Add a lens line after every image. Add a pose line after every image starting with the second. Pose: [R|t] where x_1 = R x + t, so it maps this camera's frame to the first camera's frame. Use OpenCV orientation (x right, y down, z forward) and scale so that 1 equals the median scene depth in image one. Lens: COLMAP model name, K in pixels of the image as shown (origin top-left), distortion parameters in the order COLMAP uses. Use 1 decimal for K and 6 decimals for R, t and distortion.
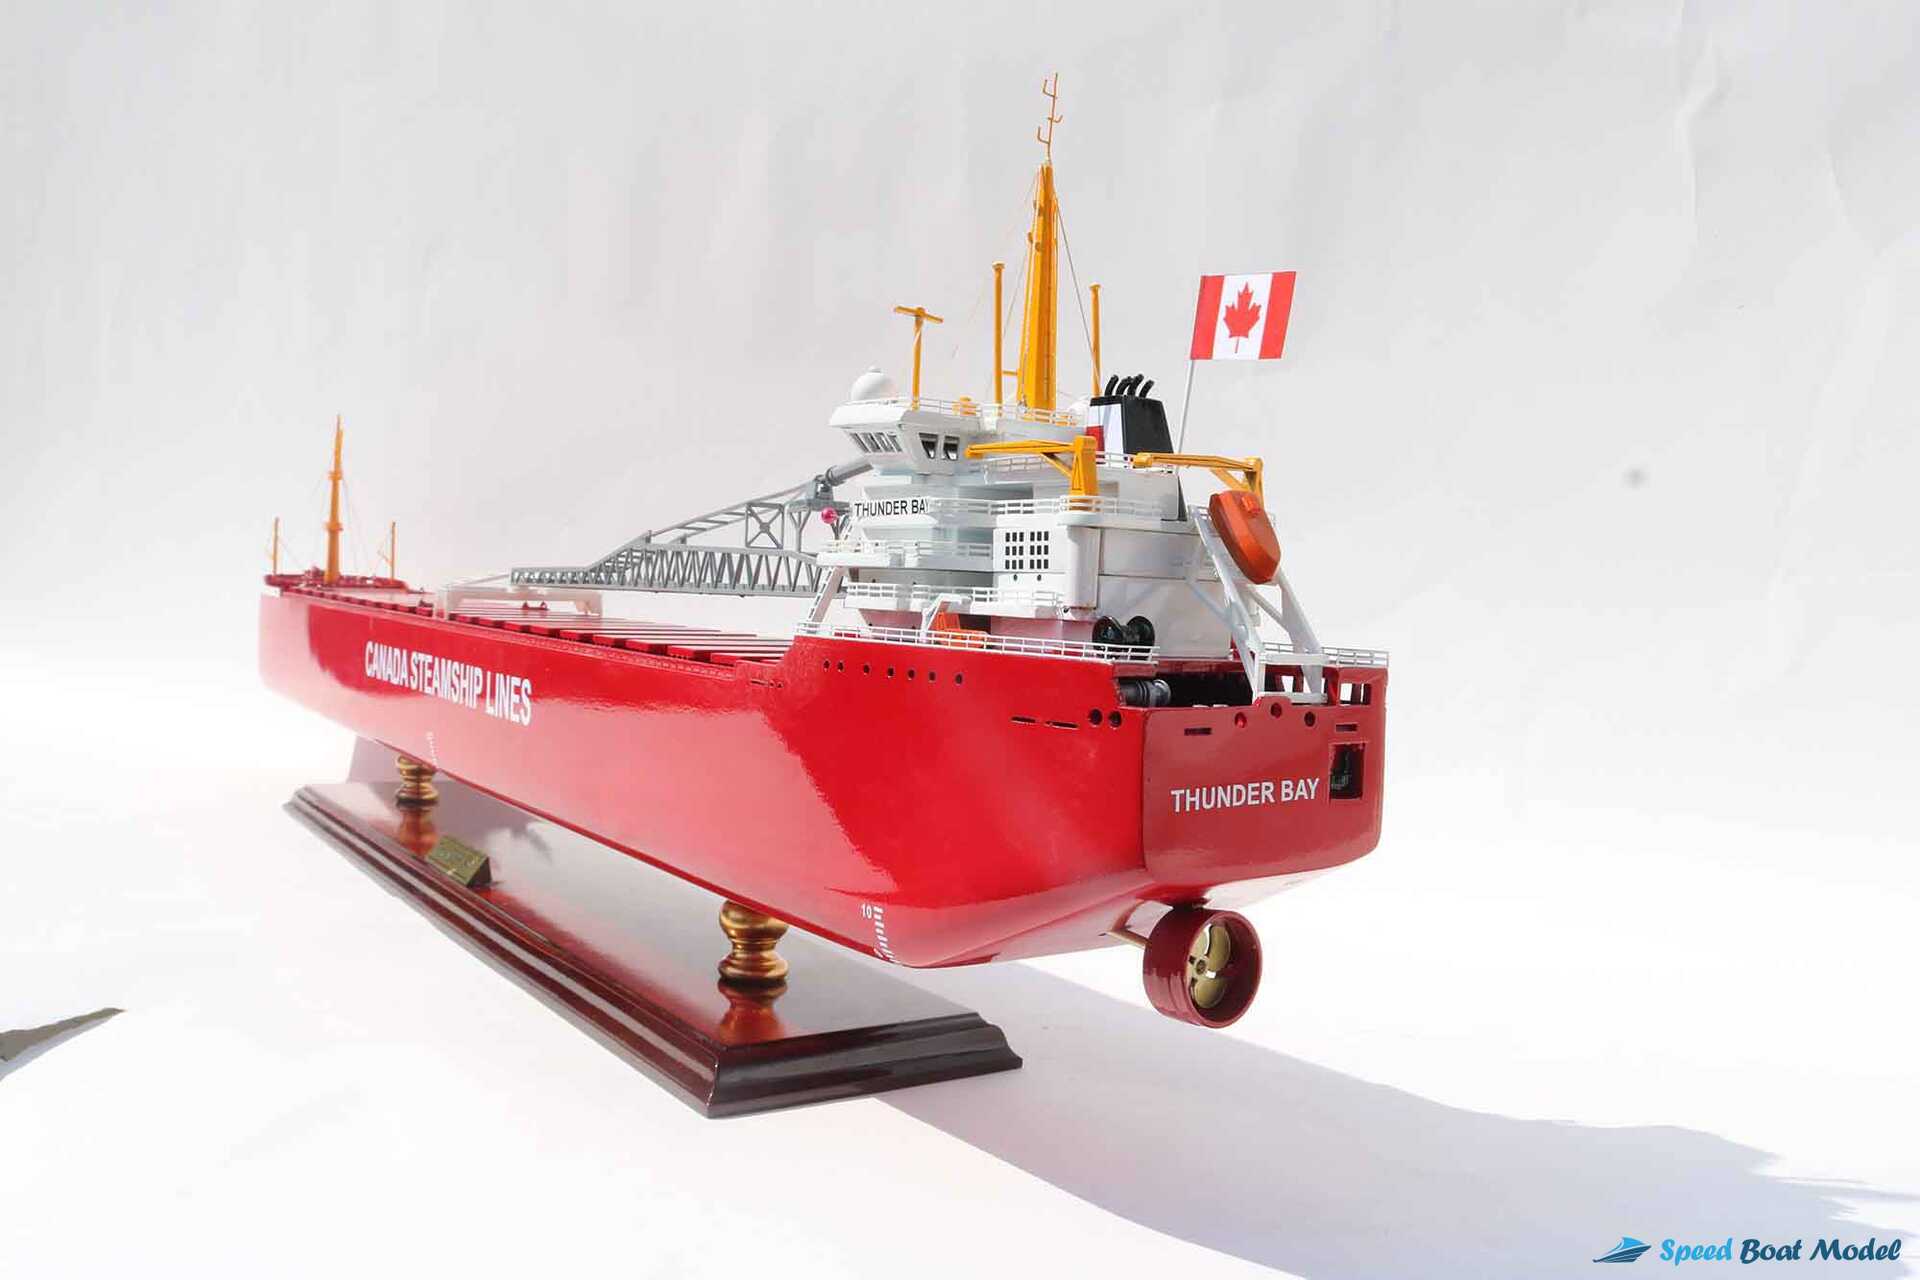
lens RADIAL K [[1570.9, 0, 960.0], [0, 1570.9, 640.0], [0, 0, 1]] dist [-0.155037, 0.124913]
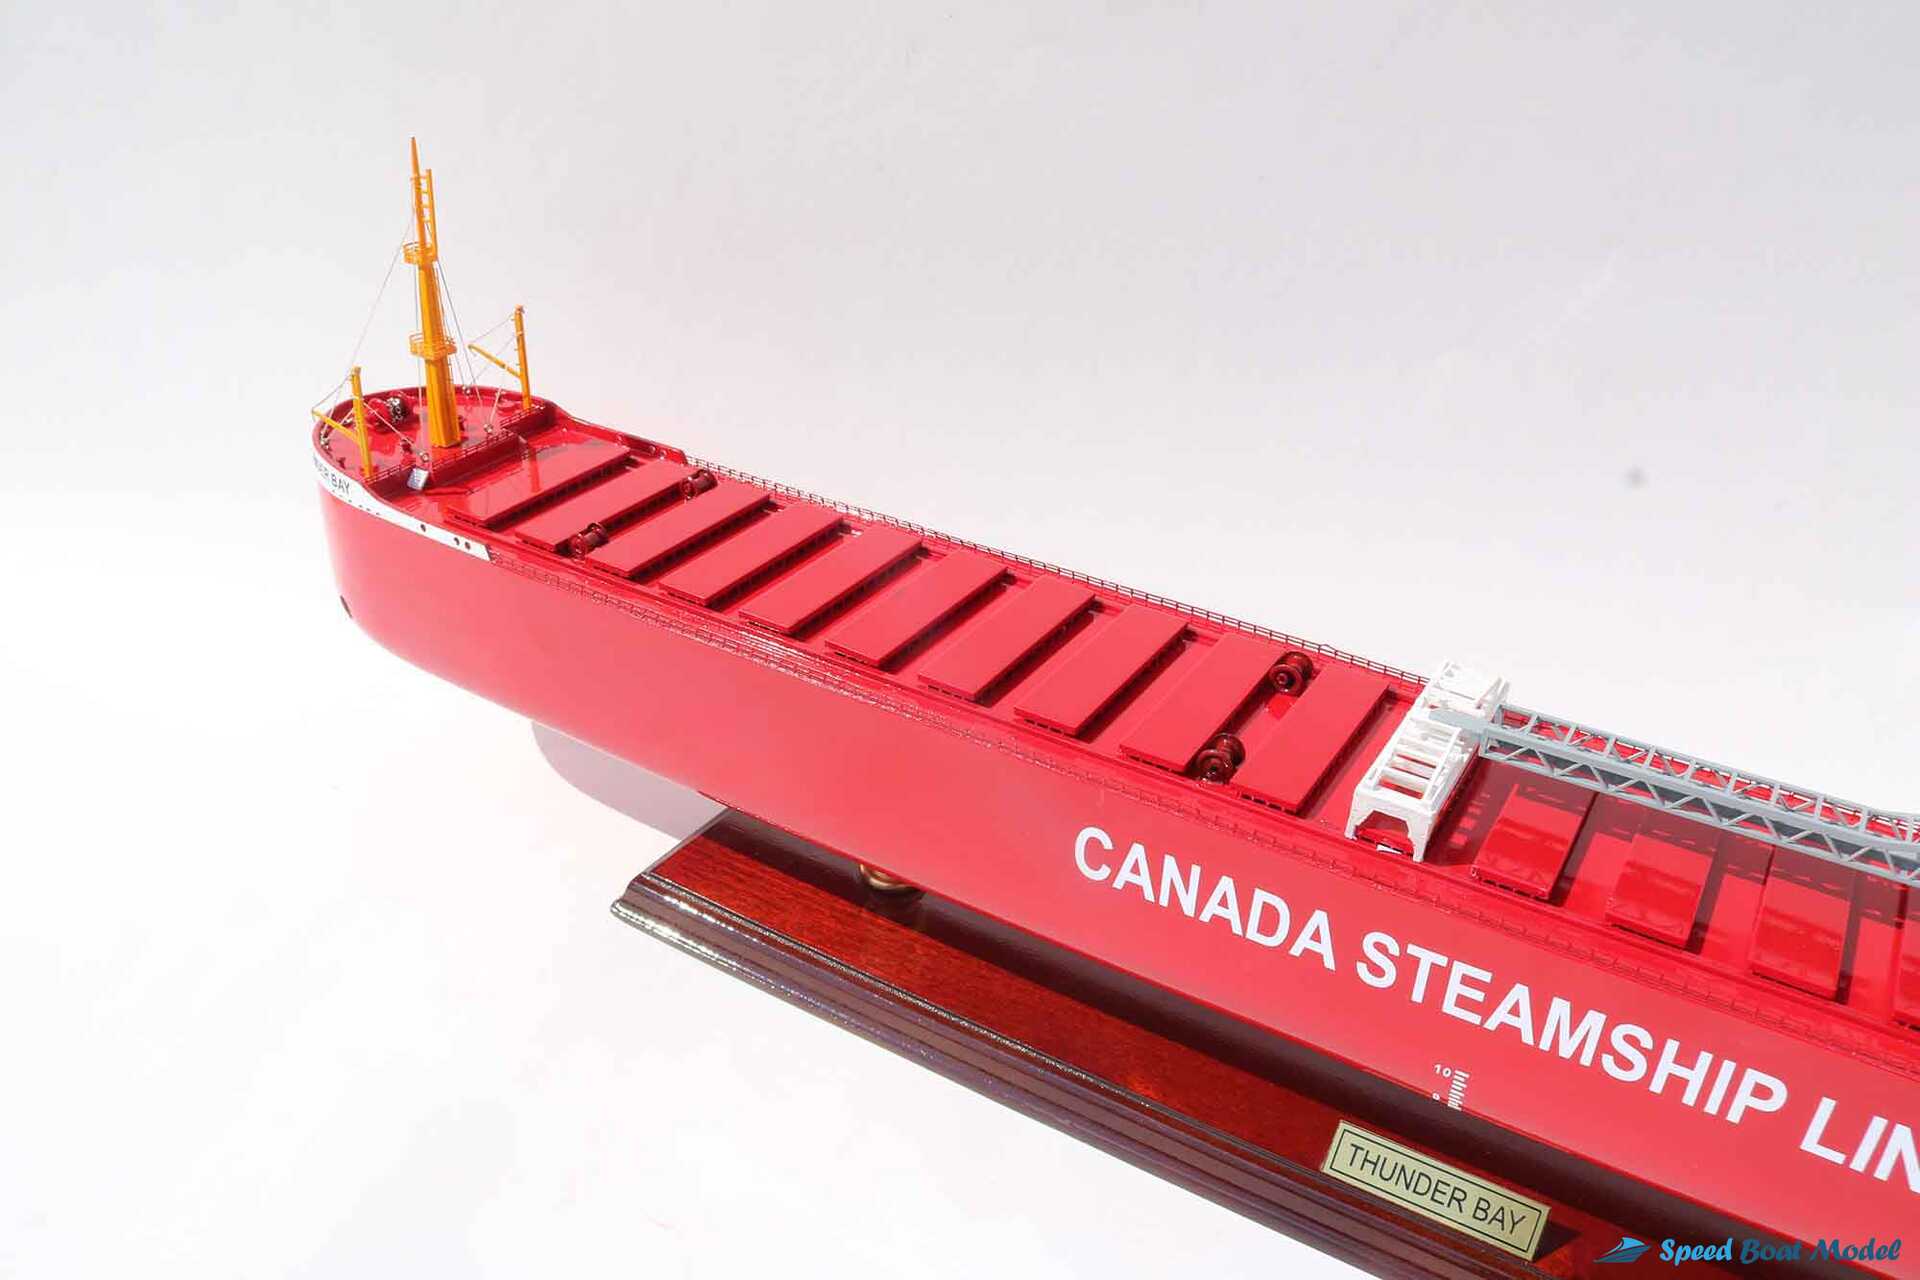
lens RADIAL K [[1555.6, 0, 961.4], [0, 1555.6, 612.7], [0, 0, 1]] dist [-0.155190, 0.115206]
pose [[0.916892, -0.207190, 0.341148, -1.240050], [0.027035, 0.884991, 0.464822, -0.665000], [-0.398219, -0.416968, 0.817043, 1.261025]]
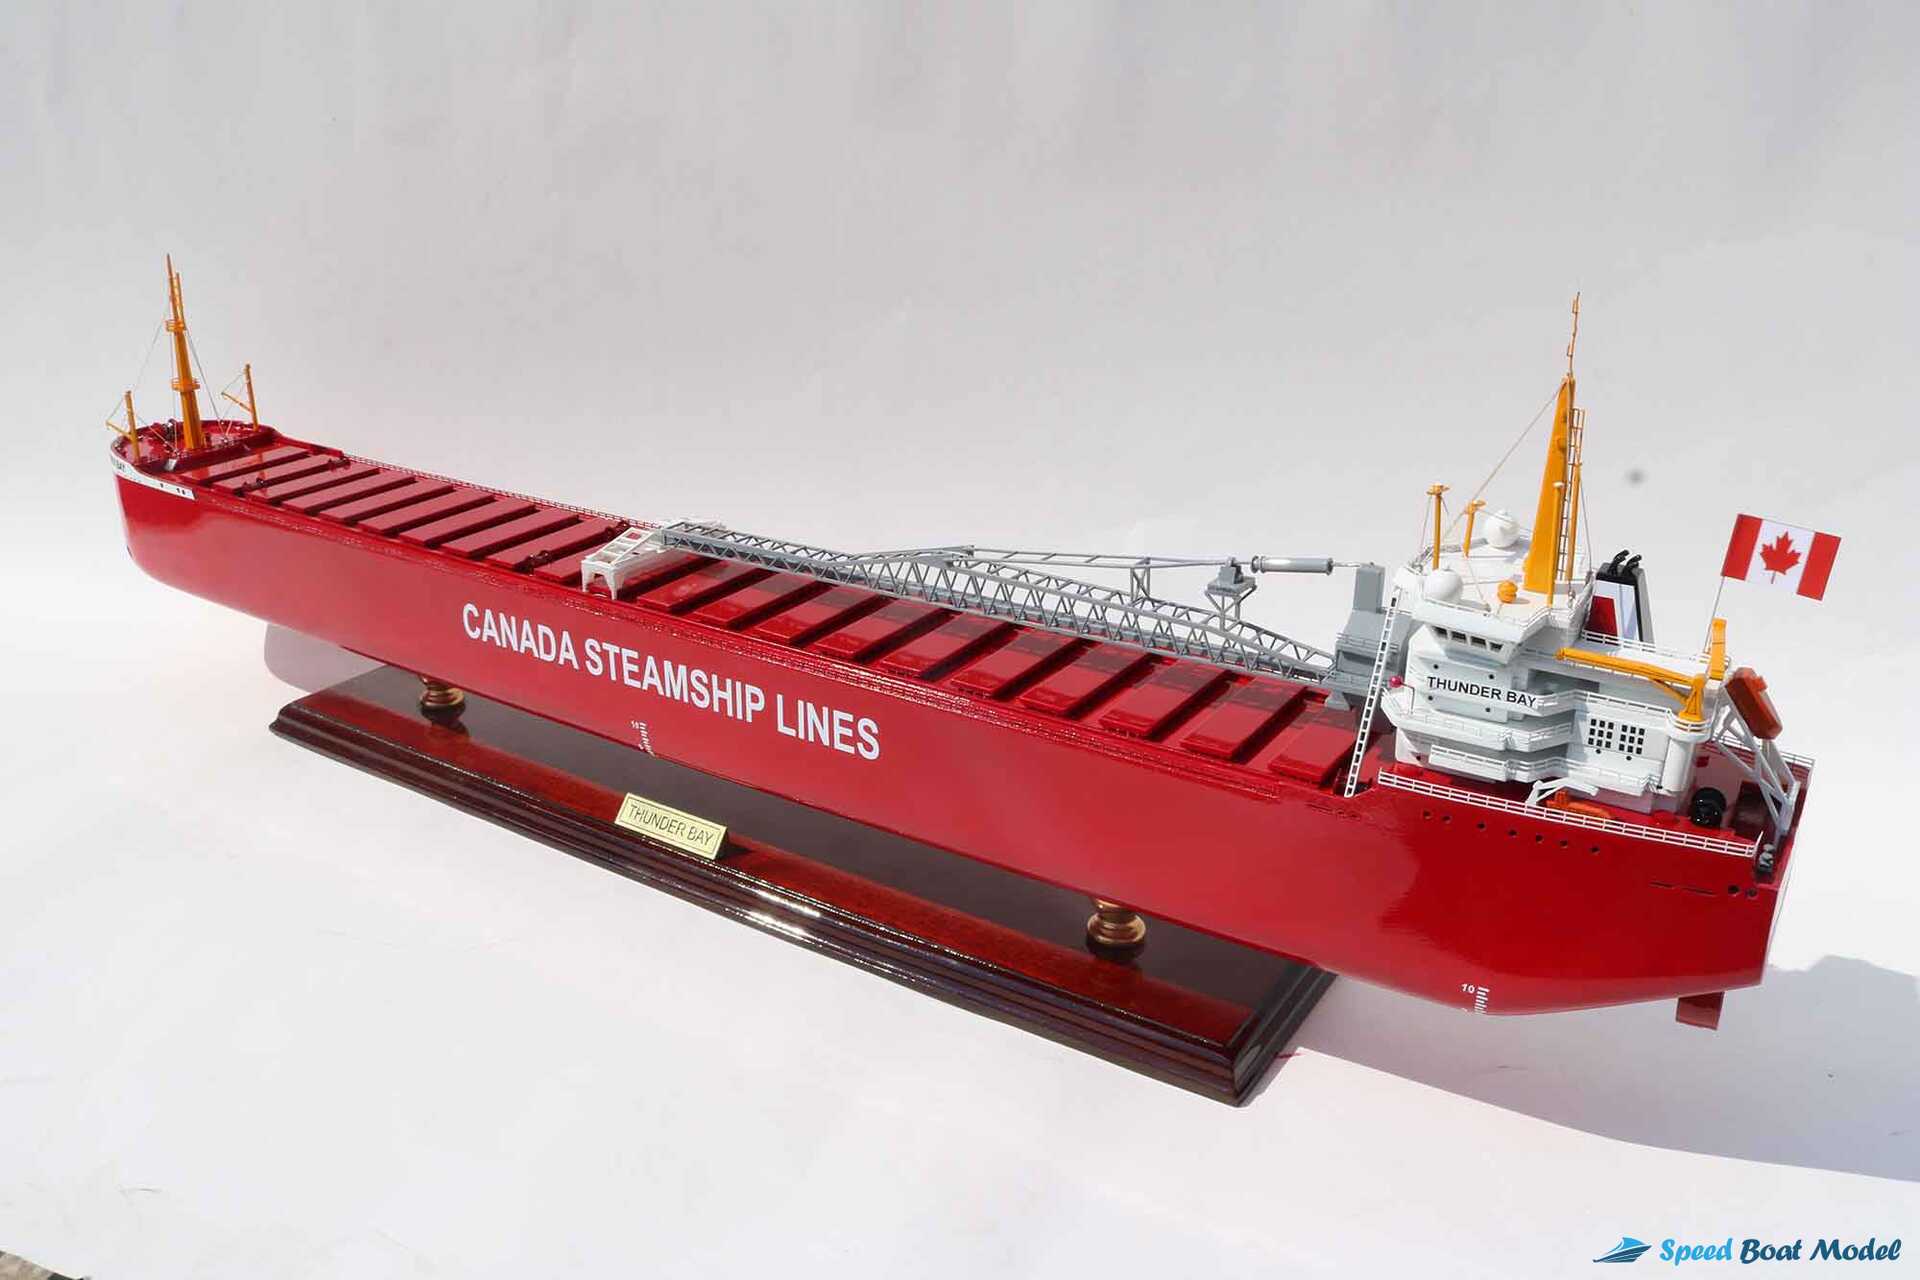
lens RADIAL K [[1570.9, 0, 960.0], [0, 1570.9, 640.0], [0, 0, 1]] dist [-0.155037, 0.124913]
pose [[0.925408, -0.173765, 0.336787, -0.891528], [0.048897, 0.936005, 0.348574, -0.611733], [-0.375804, -0.306106, 0.874683, 0.107666]]
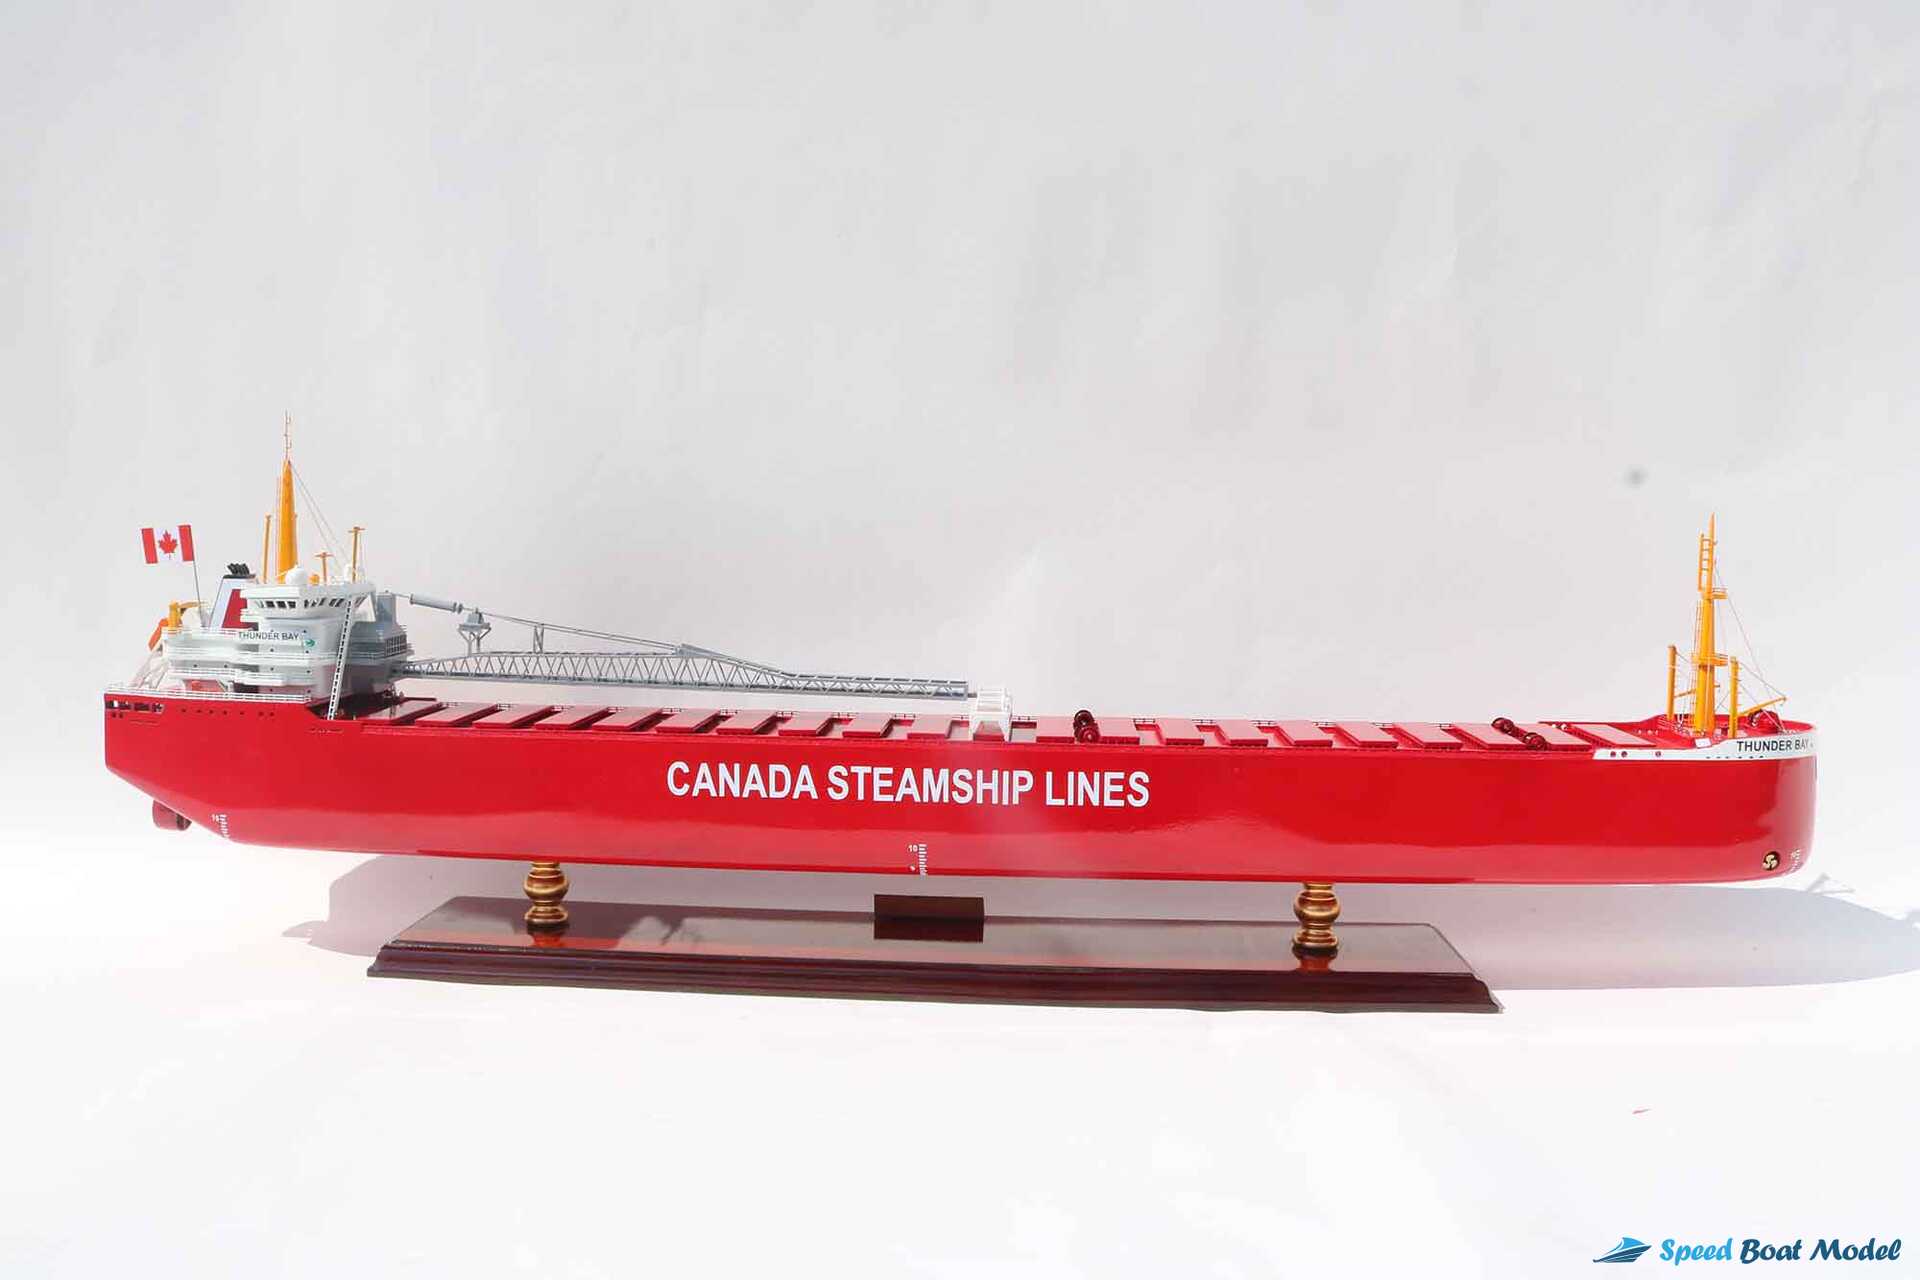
lens RADIAL K [[1570.9, 0, 960.0], [0, 1570.9, 640.0], [0, 0, 1]] dist [-0.155037, 0.124913]
pose [[0.620873, -0.106744, 0.776609, -2.202763], [0.045852, 0.993935, 0.099958, -0.360915], [-0.782569, -0.026452, 0.622002, 0.451592]]
